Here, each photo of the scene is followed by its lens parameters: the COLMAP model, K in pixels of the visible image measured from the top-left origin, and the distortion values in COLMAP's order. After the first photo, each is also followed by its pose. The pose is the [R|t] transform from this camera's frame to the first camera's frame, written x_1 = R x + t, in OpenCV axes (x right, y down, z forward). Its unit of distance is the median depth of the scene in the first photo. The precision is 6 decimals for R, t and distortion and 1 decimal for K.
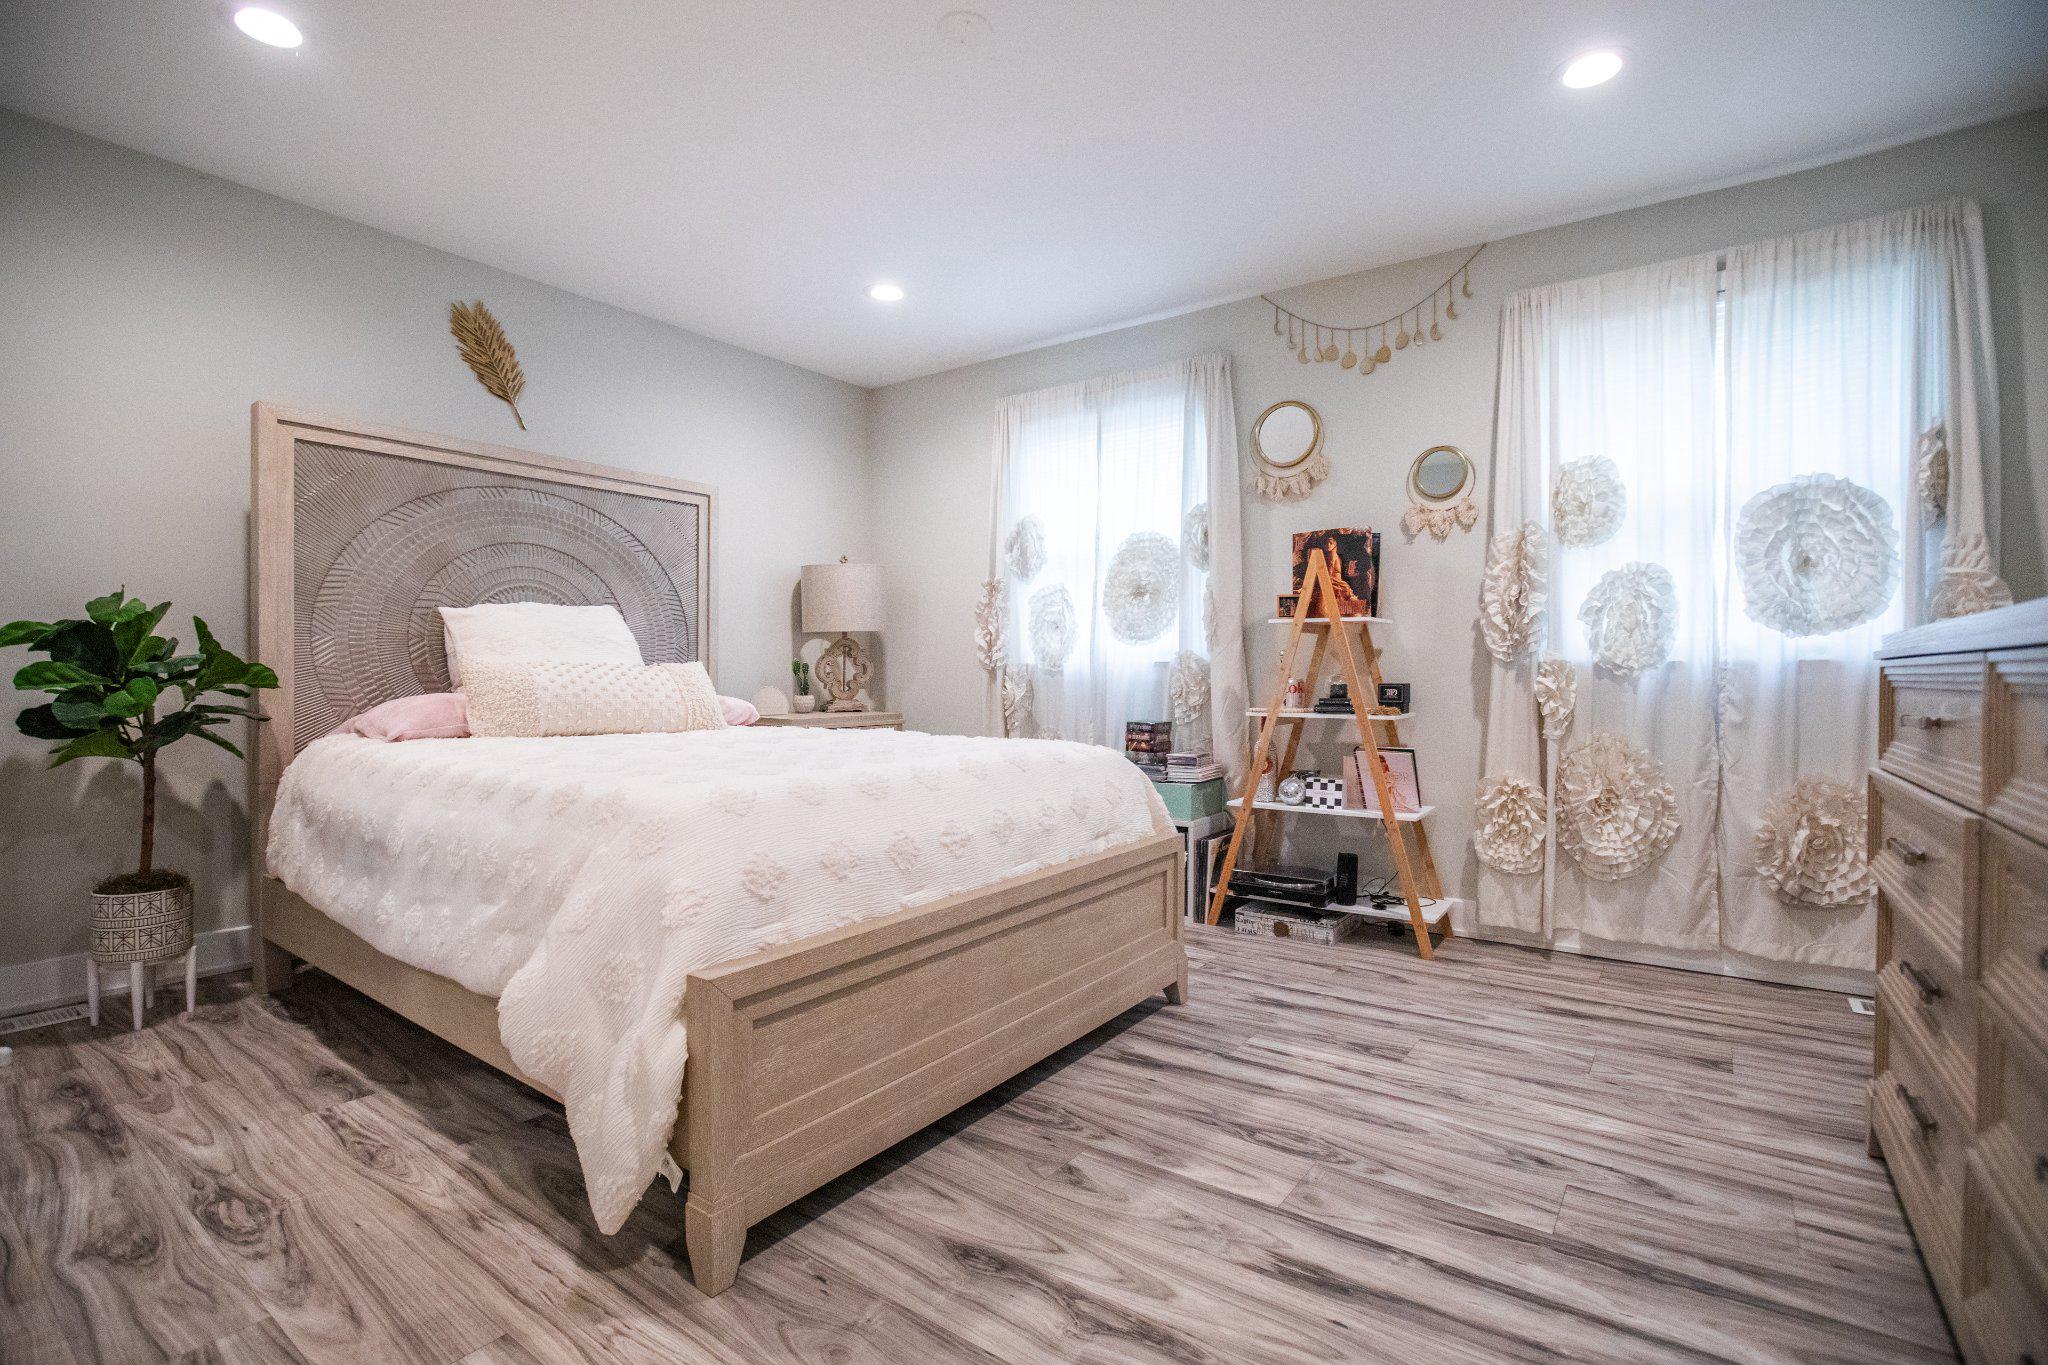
lens RADIAL K [[967.0, 0, 1022.3], [0, 967.0, 684.4], [0, 0, 1]] dist [-0.057439, 0.024638]
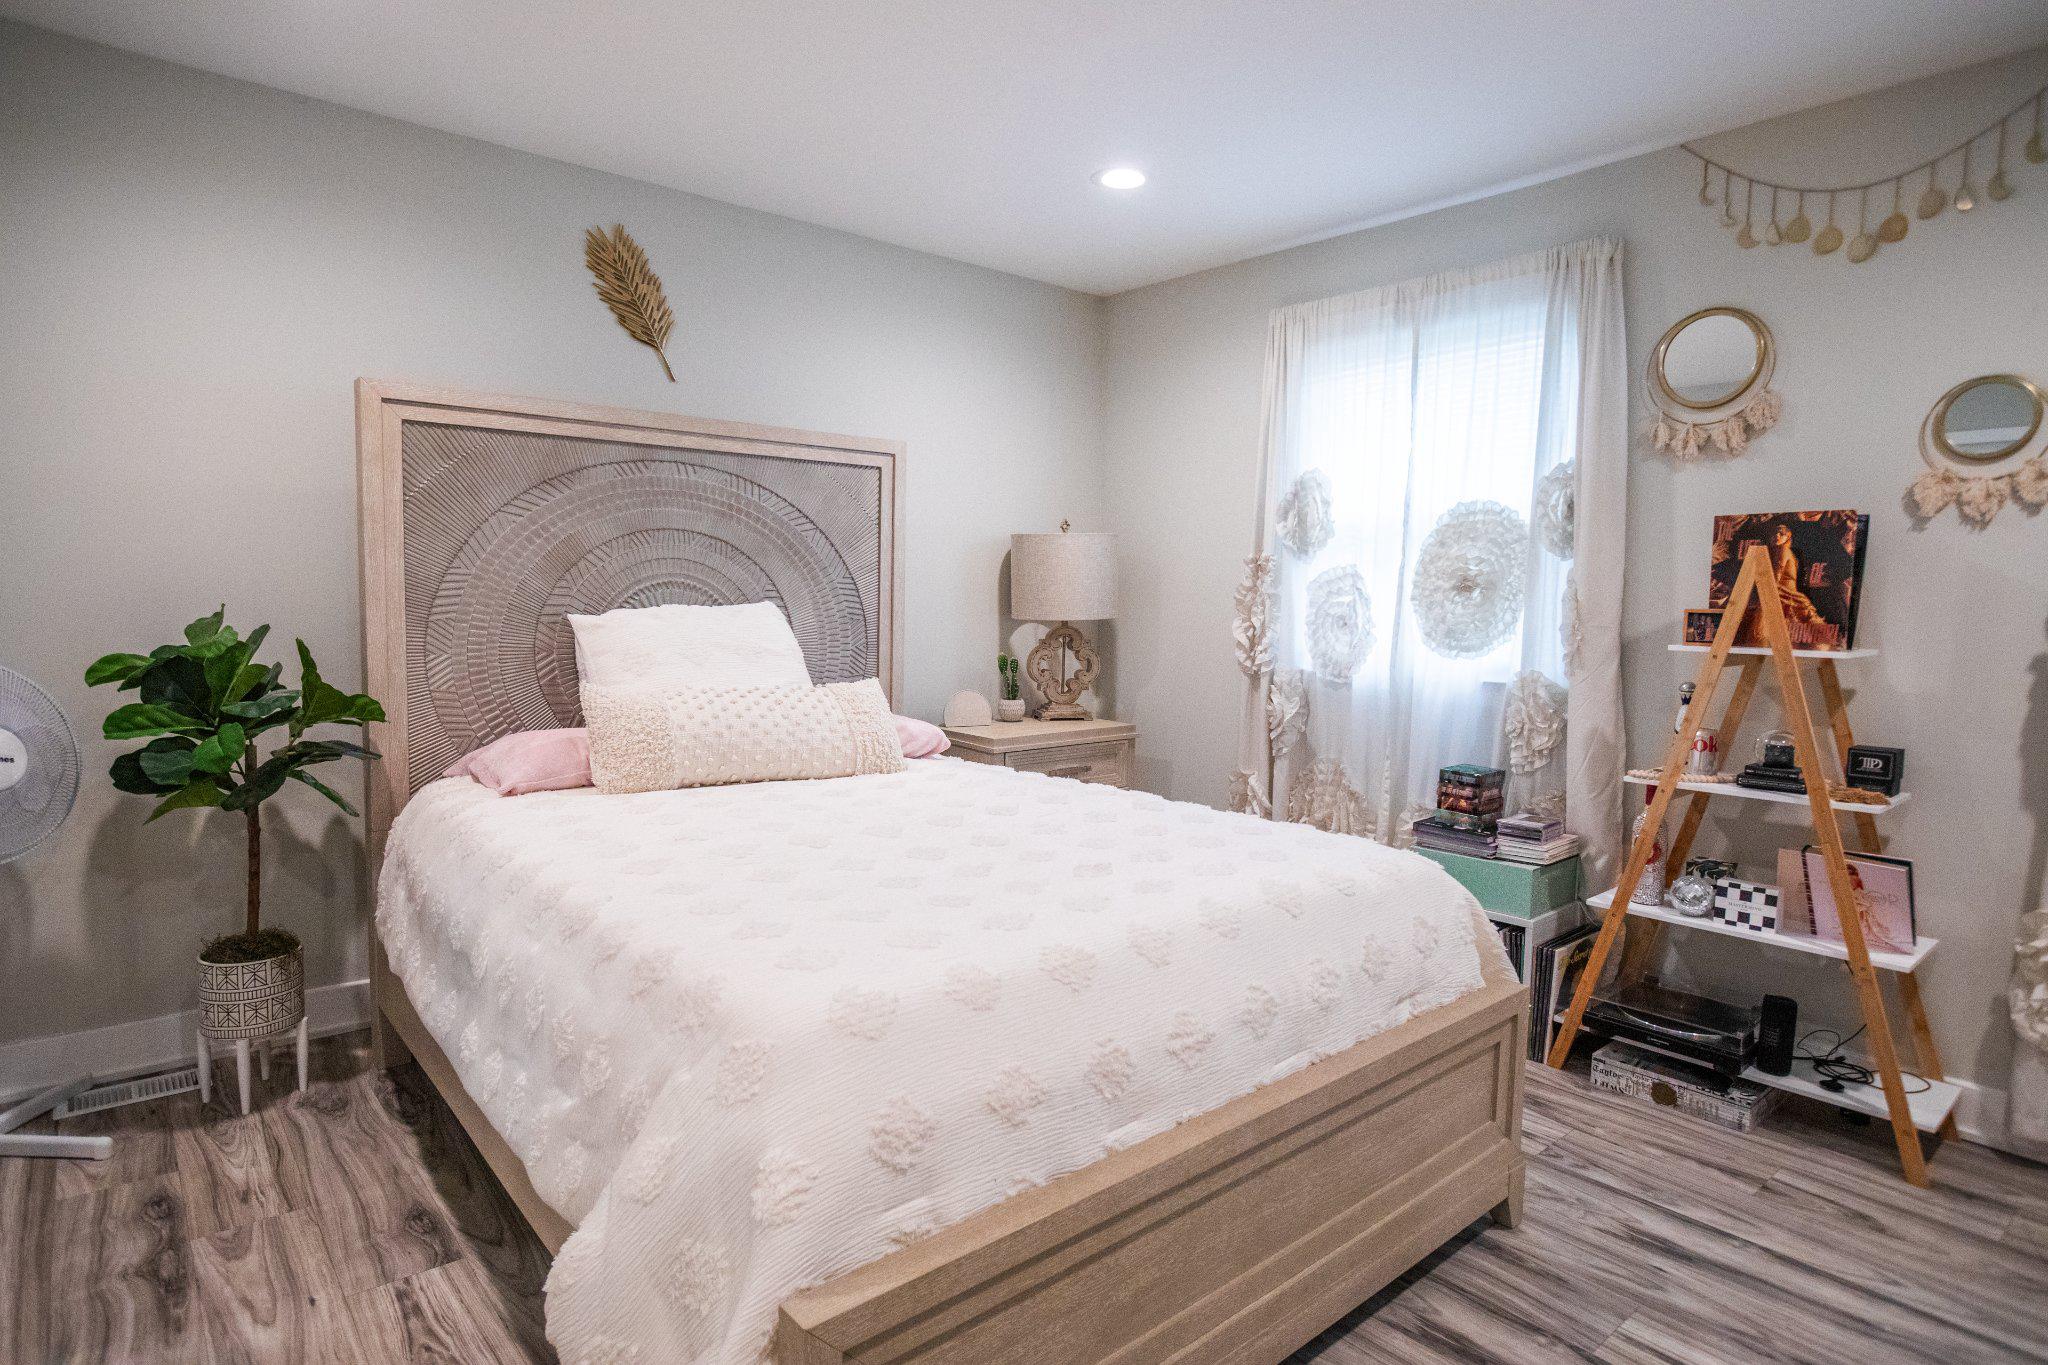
lens RADIAL K [[1131.6, 0, 1018.6], [0, 1131.6, 678.5], [0, 0, 1]] dist [-0.061083, 0.053490]
pose [[0.971822, 0.033715, -0.233293, -0.005771], [-0.018057, 0.997458, 0.068931, -0.093782], [0.235023, -0.062776, 0.969960, 0.134873]]
